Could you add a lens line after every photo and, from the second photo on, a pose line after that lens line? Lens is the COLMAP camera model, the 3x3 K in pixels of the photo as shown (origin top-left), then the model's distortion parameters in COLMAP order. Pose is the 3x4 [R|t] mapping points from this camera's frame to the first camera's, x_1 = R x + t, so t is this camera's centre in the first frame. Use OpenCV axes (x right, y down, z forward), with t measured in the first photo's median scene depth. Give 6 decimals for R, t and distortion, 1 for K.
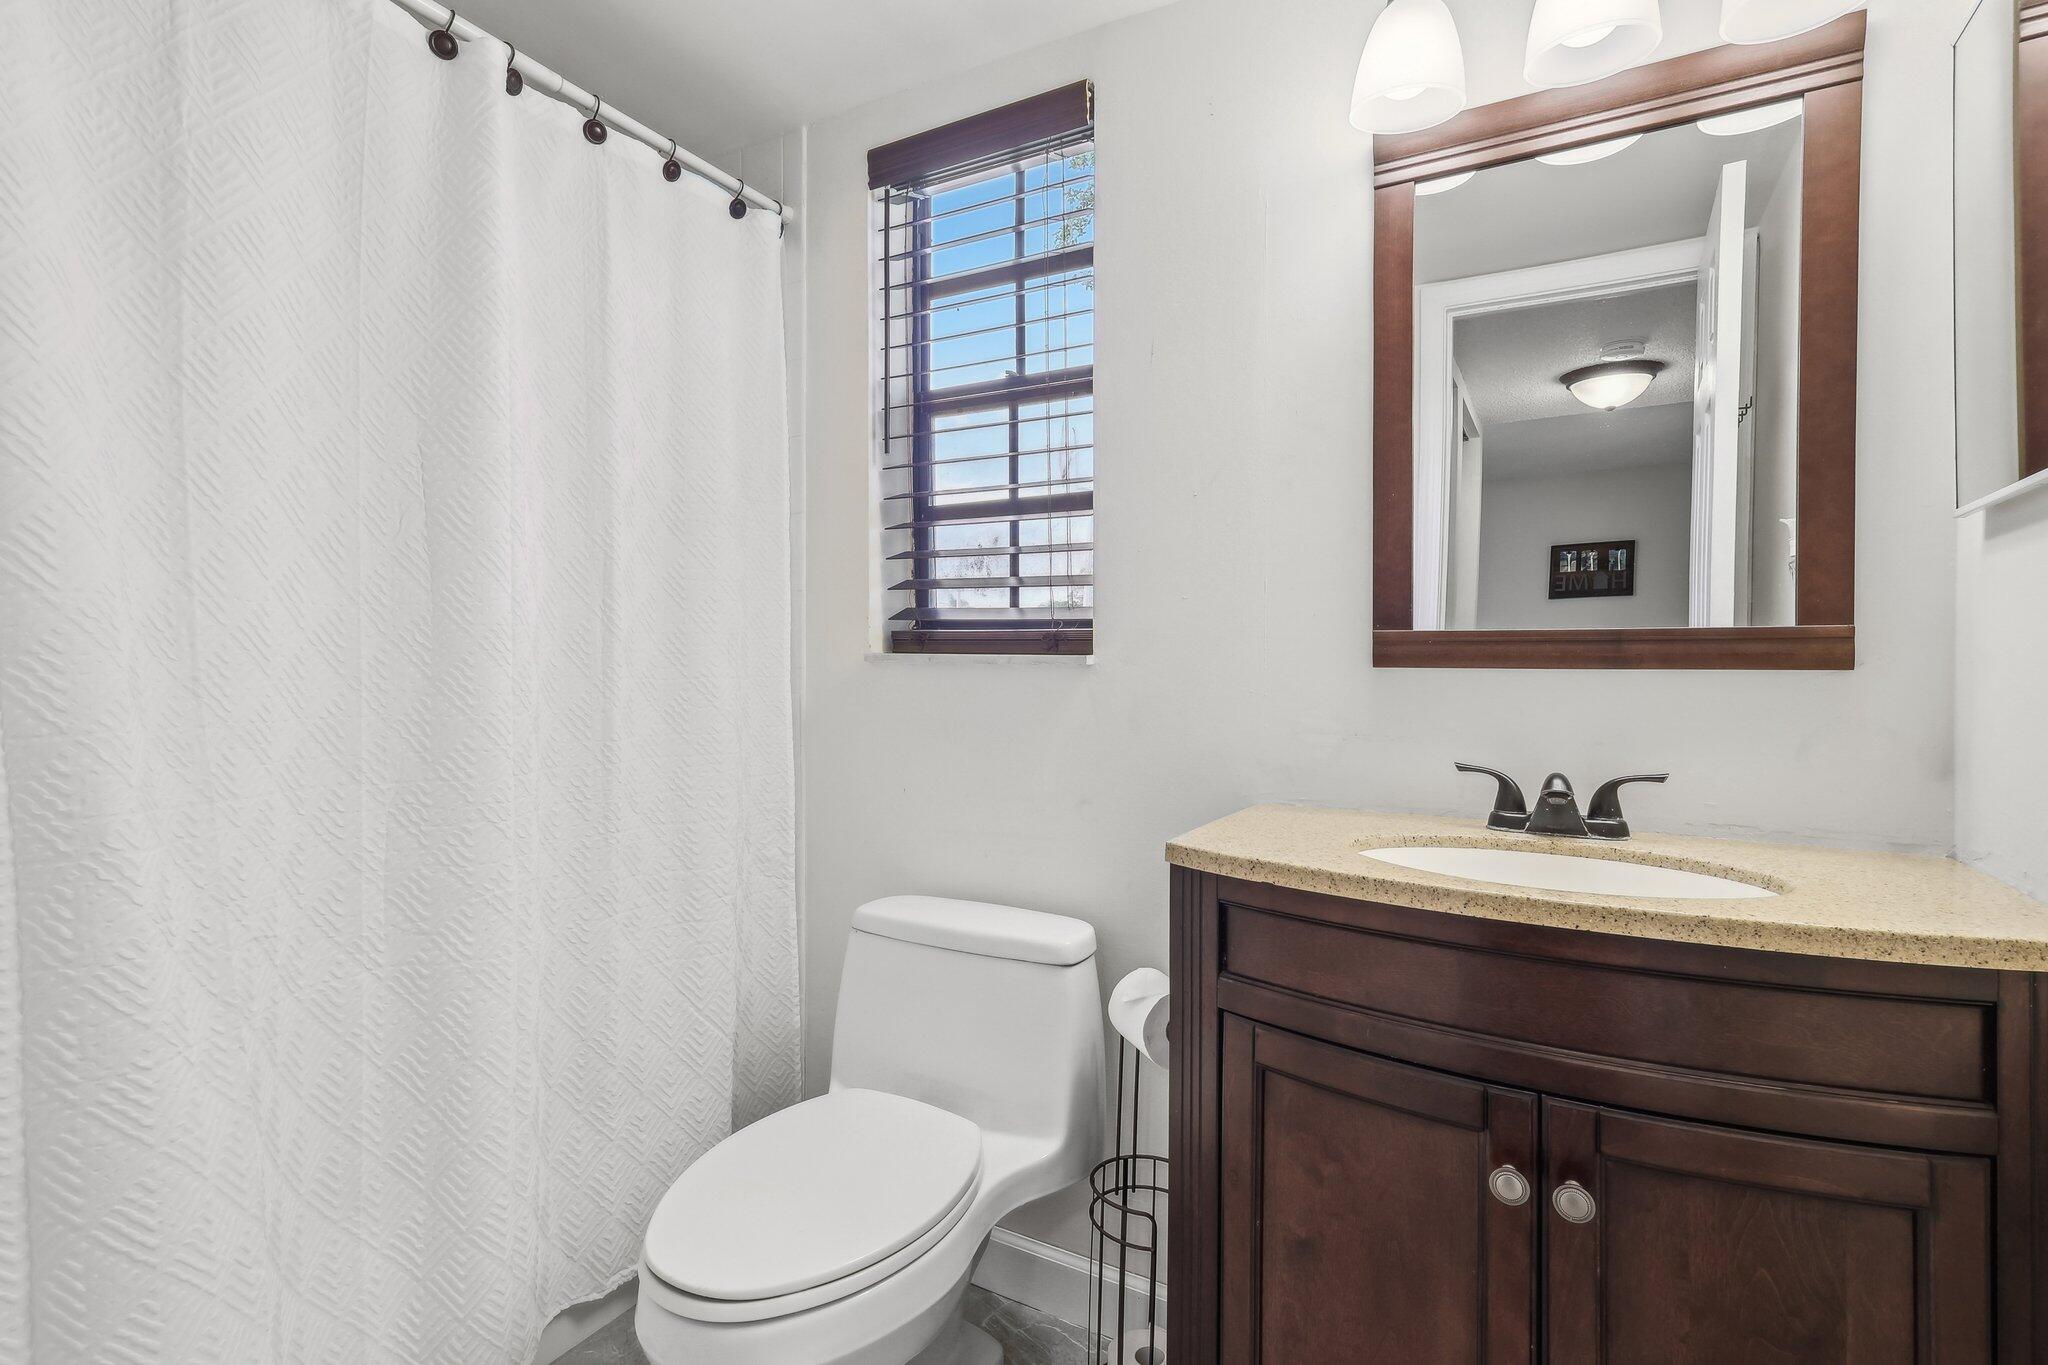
lens RADIAL K [[966.8, 0, 1013.2], [0, 966.8, 679.2], [0, 0, 1]] dist [0.000993, 0.000026]
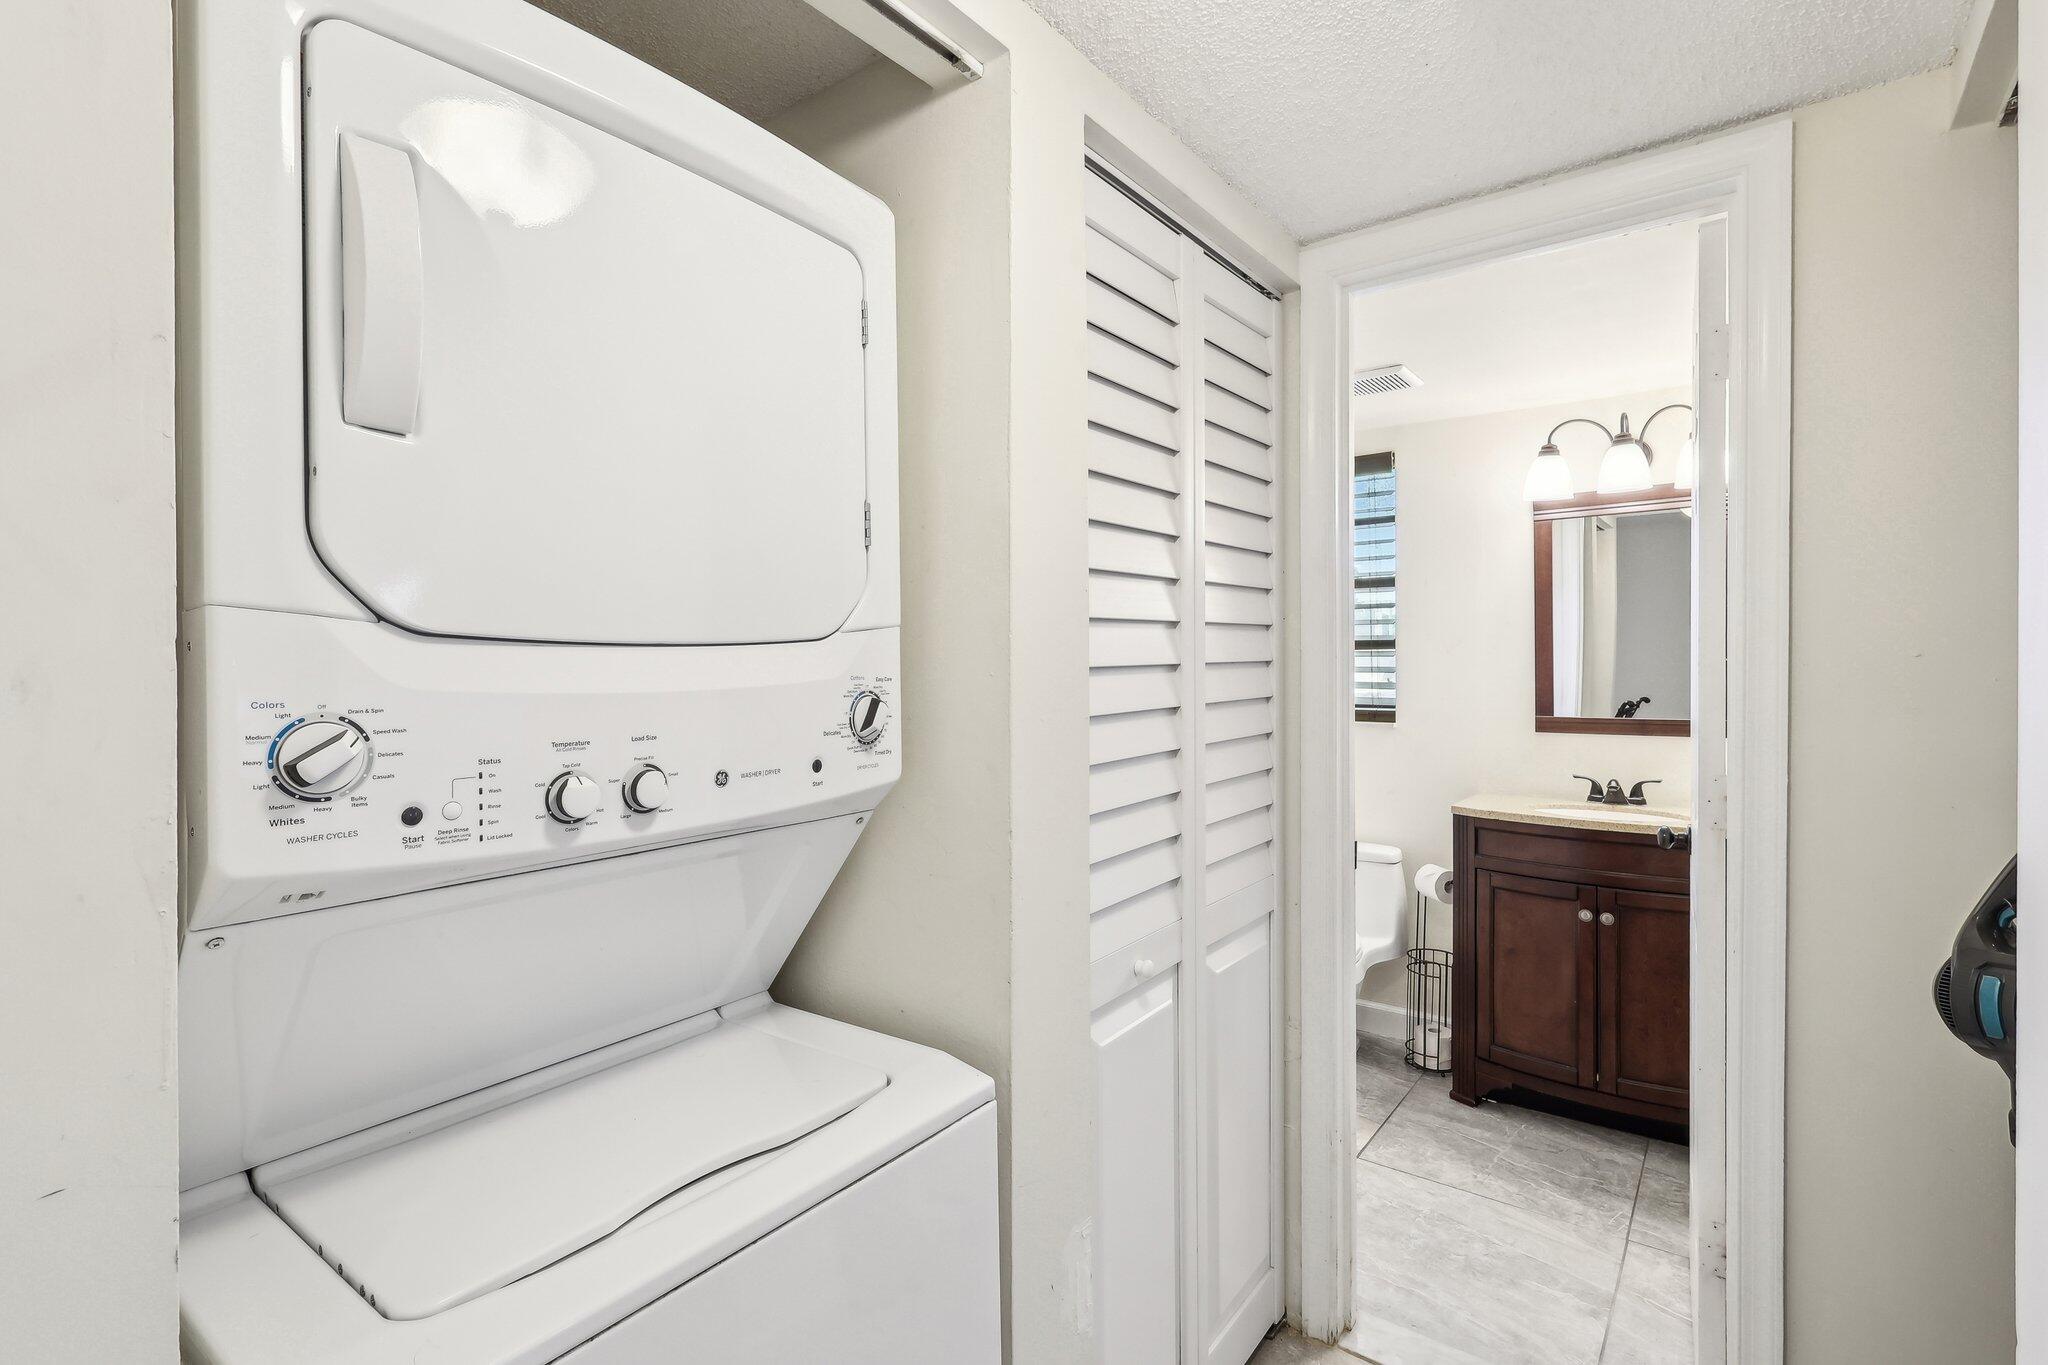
lens RADIAL K [[966.8, 0, 1013.2], [0, 966.8, 679.2], [0, 0, 1]] dist [0.000993, 0.000026]
pose [[0.990215, -0.011080, -0.139109, -0.641889], [0.011274, 0.999936, 0.000607, -0.184533], [0.139093, -0.002169, 0.990277, -1.732145]]
